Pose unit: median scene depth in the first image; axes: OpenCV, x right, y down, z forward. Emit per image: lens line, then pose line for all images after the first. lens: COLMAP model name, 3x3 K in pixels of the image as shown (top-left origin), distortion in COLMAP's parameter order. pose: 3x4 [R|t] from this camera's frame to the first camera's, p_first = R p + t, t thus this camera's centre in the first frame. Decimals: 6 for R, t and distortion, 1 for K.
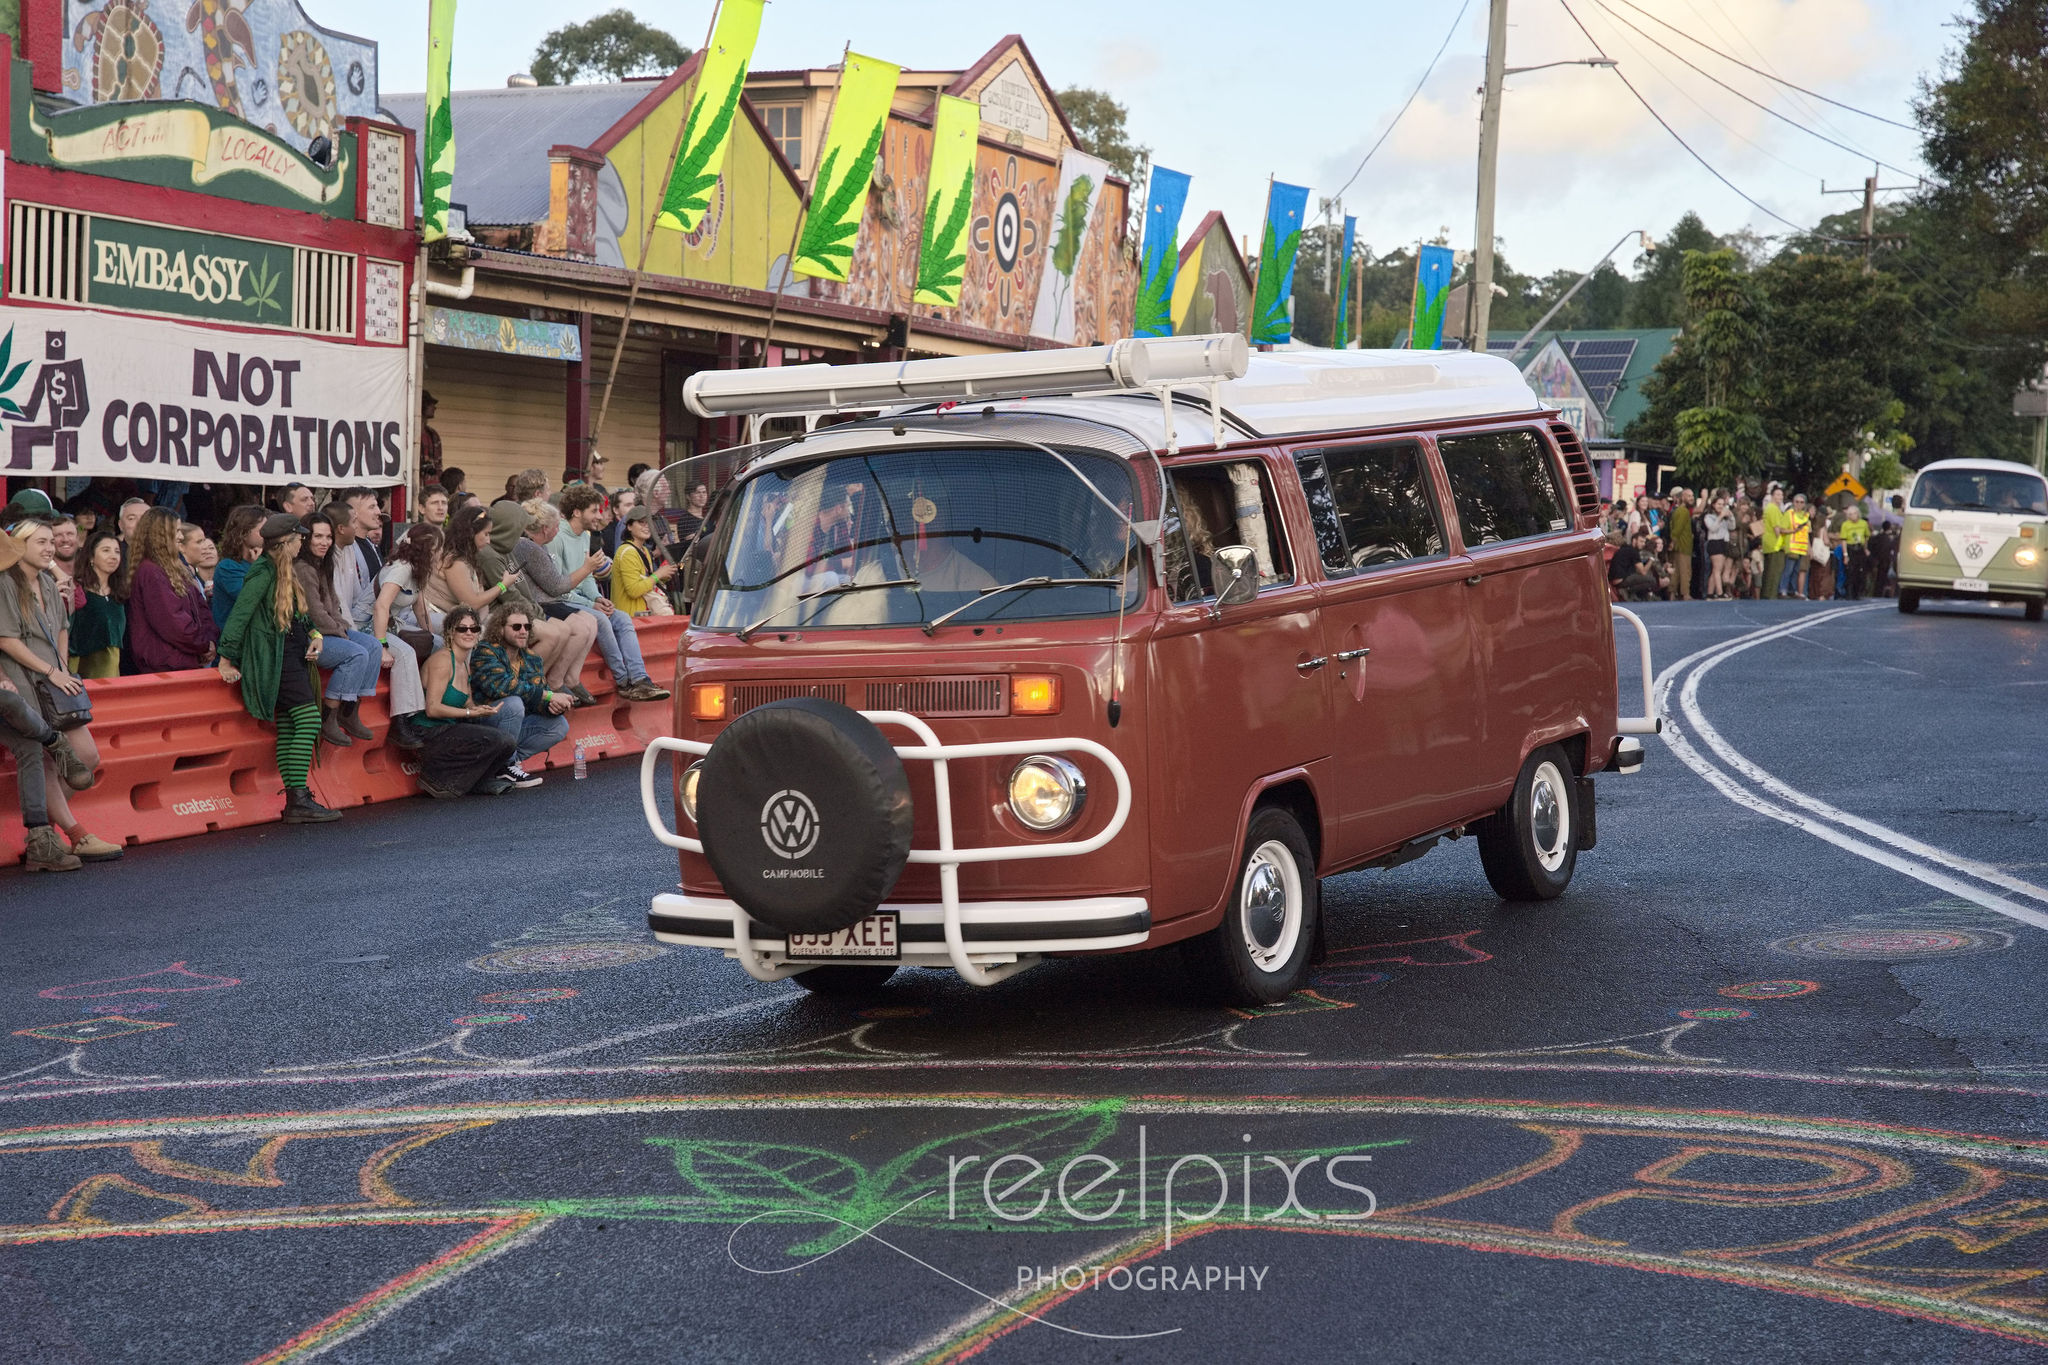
lens RADIAL K [[3485.6, 0, 996.8], [0, 3485.6, 679.1], [0, 0, 1]] dist [0.133486, 0.750003]
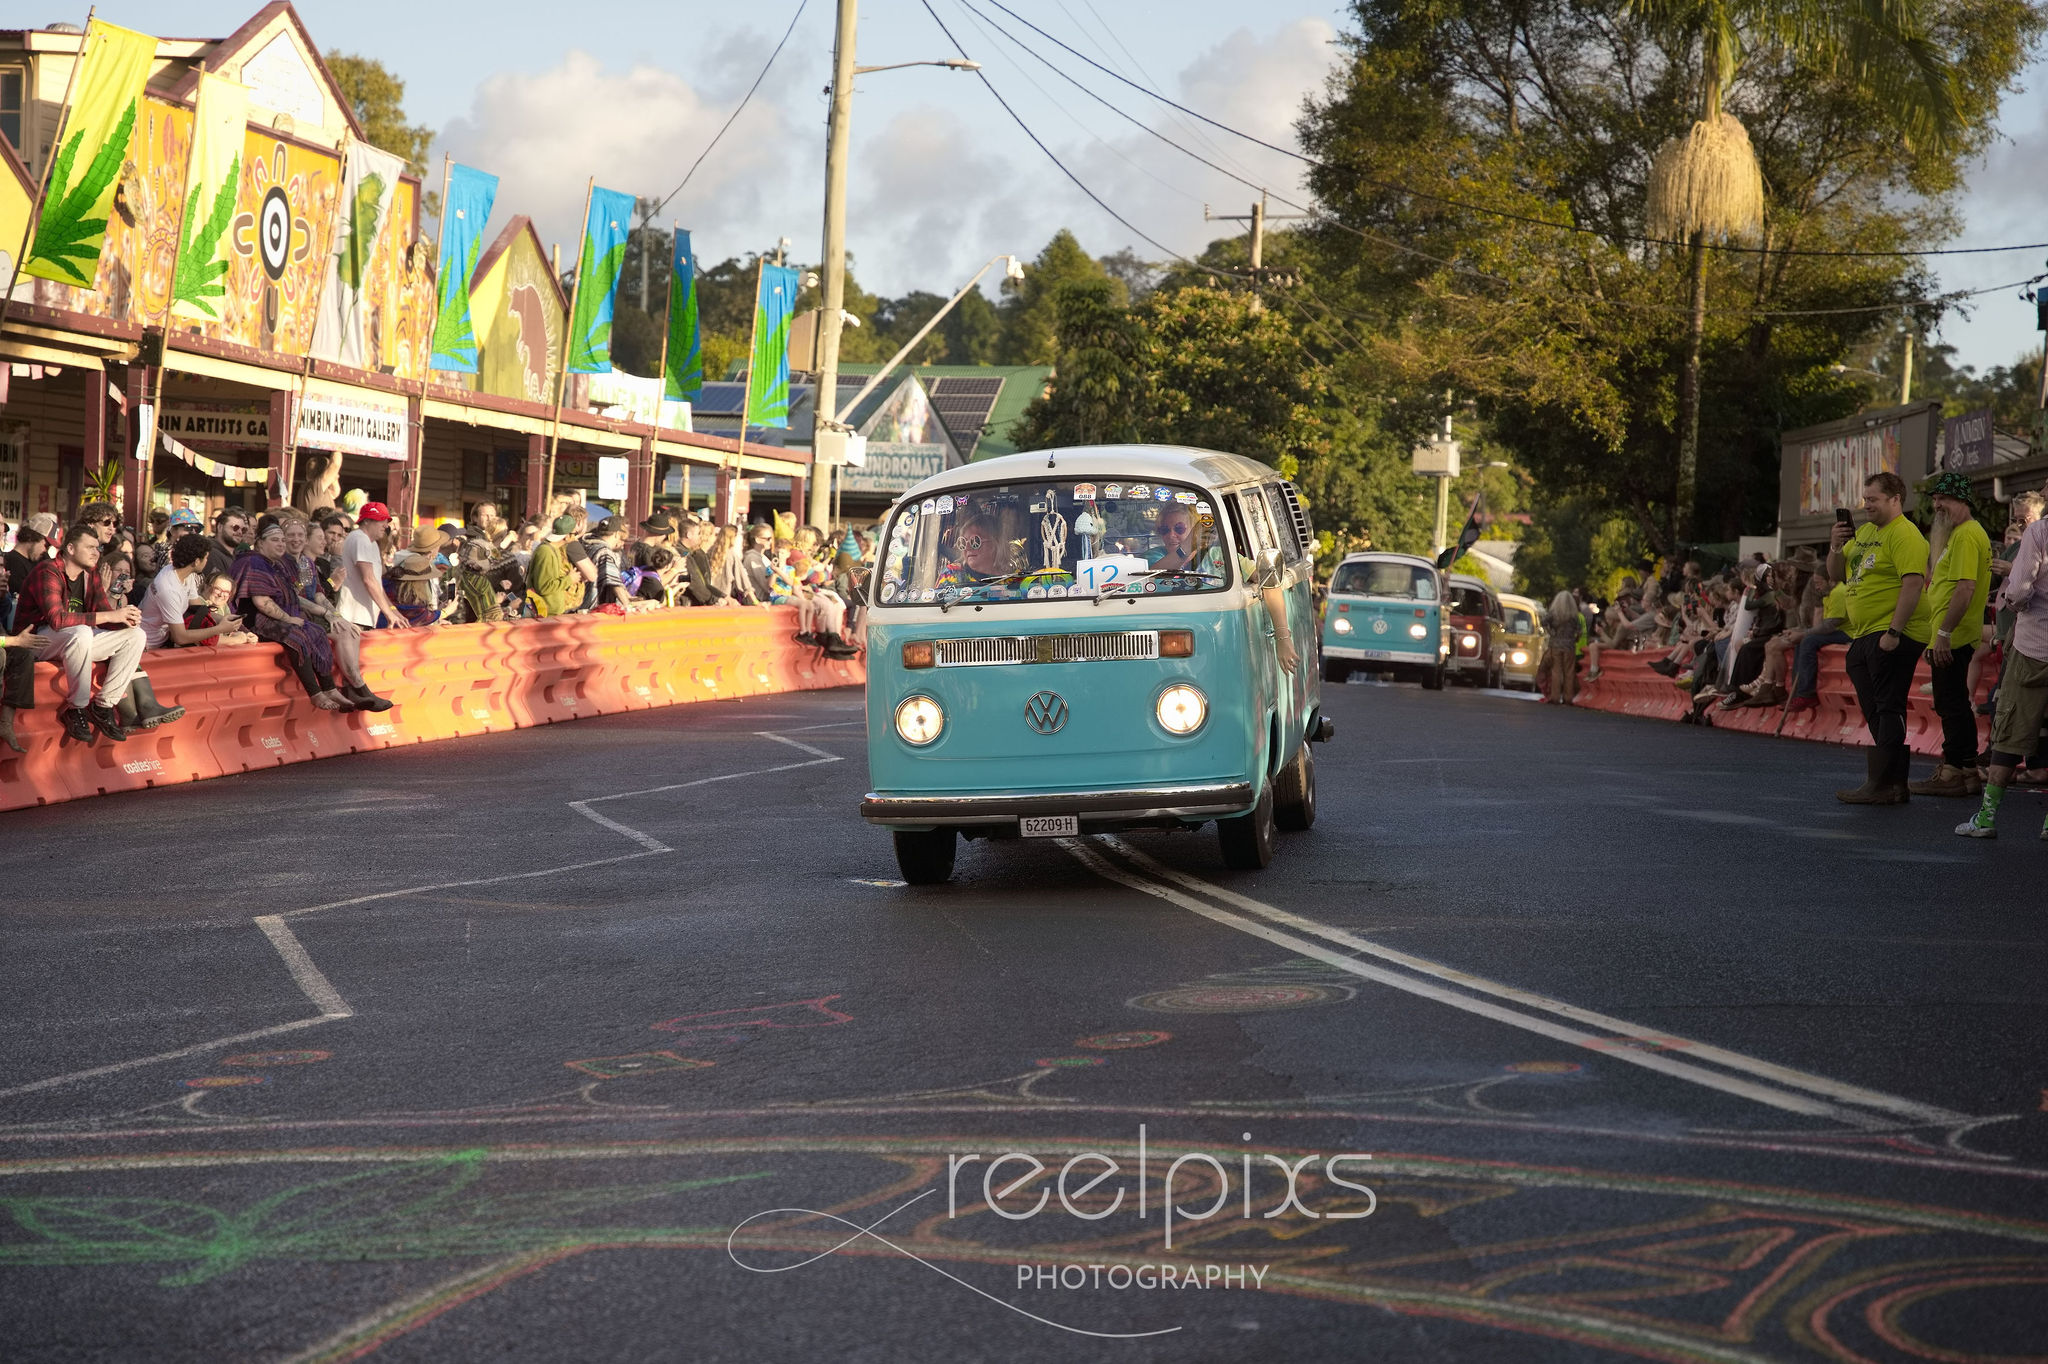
lens RADIAL K [[5789.2, 0, 1079.2], [0, 5789.2, 681.9], [0, 0, 1]] dist [0.440801, 1.201030]
pose [[0.981835, 0.010260, 0.189458, -0.073927], [-0.003716, 0.999385, -0.034862, 0.029863], [-0.189699, 0.033524, 0.981270, -0.429256]]
